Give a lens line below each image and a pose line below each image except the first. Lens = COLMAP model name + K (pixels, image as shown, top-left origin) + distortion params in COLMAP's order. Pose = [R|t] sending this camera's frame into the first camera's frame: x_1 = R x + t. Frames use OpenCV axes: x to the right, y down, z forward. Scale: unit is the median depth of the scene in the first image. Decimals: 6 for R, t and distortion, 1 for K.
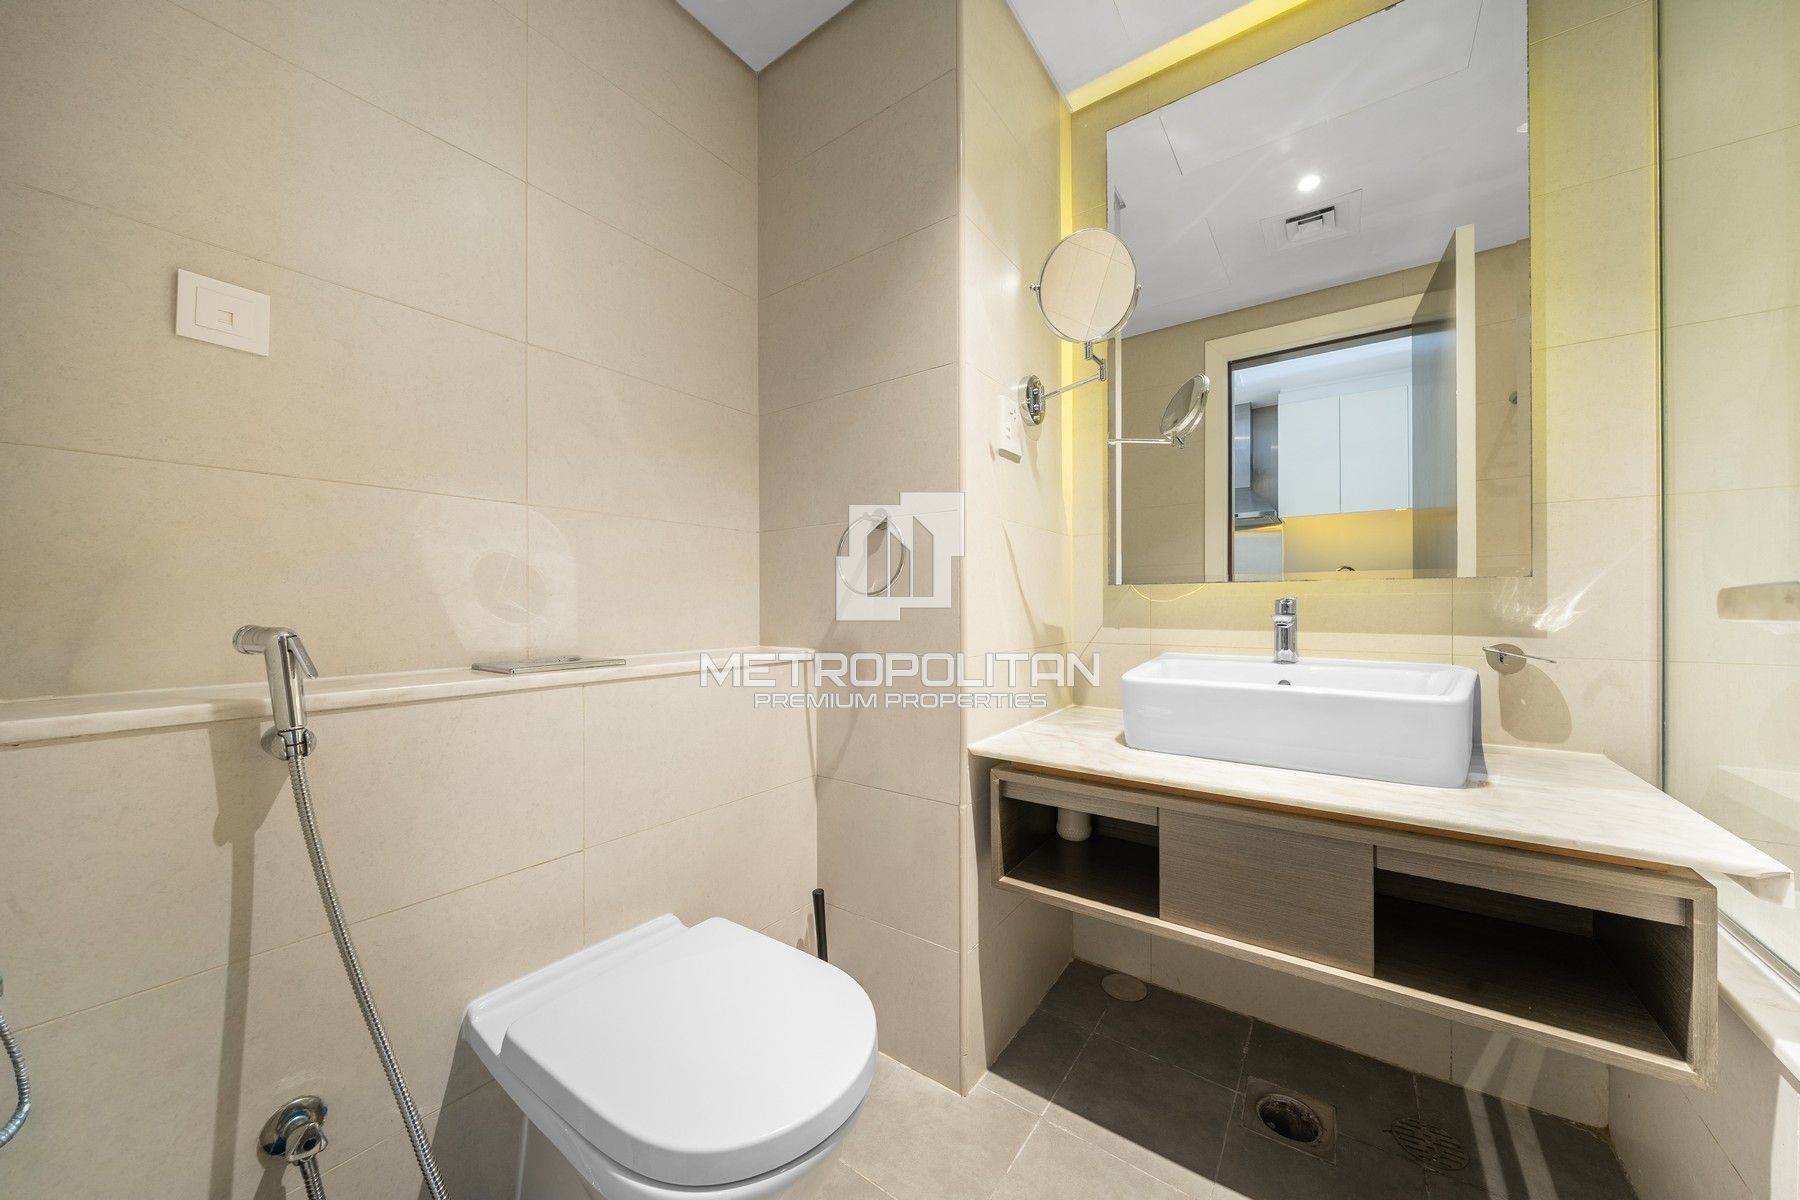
lens RADIAL K [[623.8, 0, 897.6], [0, 623.8, 594.7], [0, 0, 1]] dist [-0.001990, 0.000202]
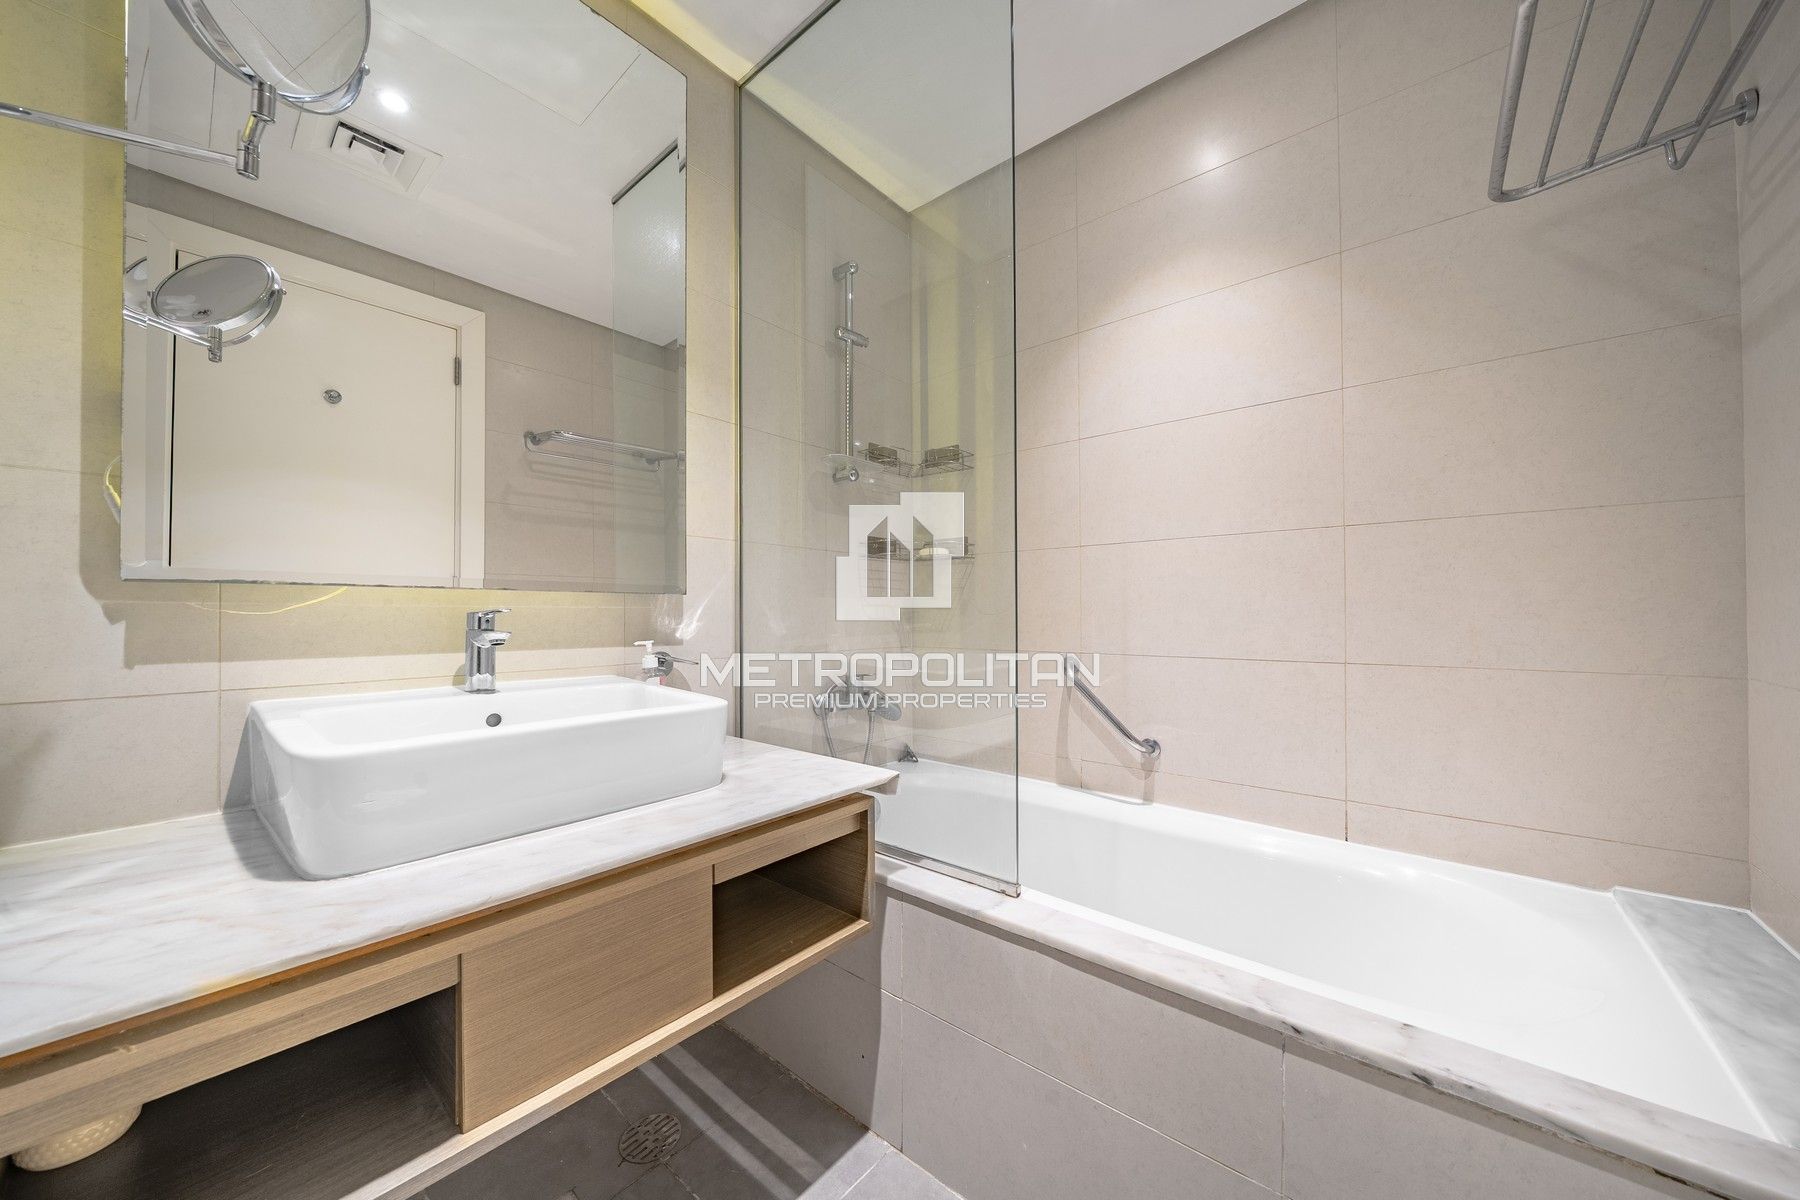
lens RADIAL K [[615.8, 0, 900.4], [0, 615.8, 608.6], [0, 0, 1]] dist [-0.007025, -0.000026]
pose [[0.071818, 0.015486, 0.997298, -0.134296], [-0.010252, 0.999838, -0.014787, 0.011507], [-0.997365, -0.009163, 0.071965, 0.484356]]
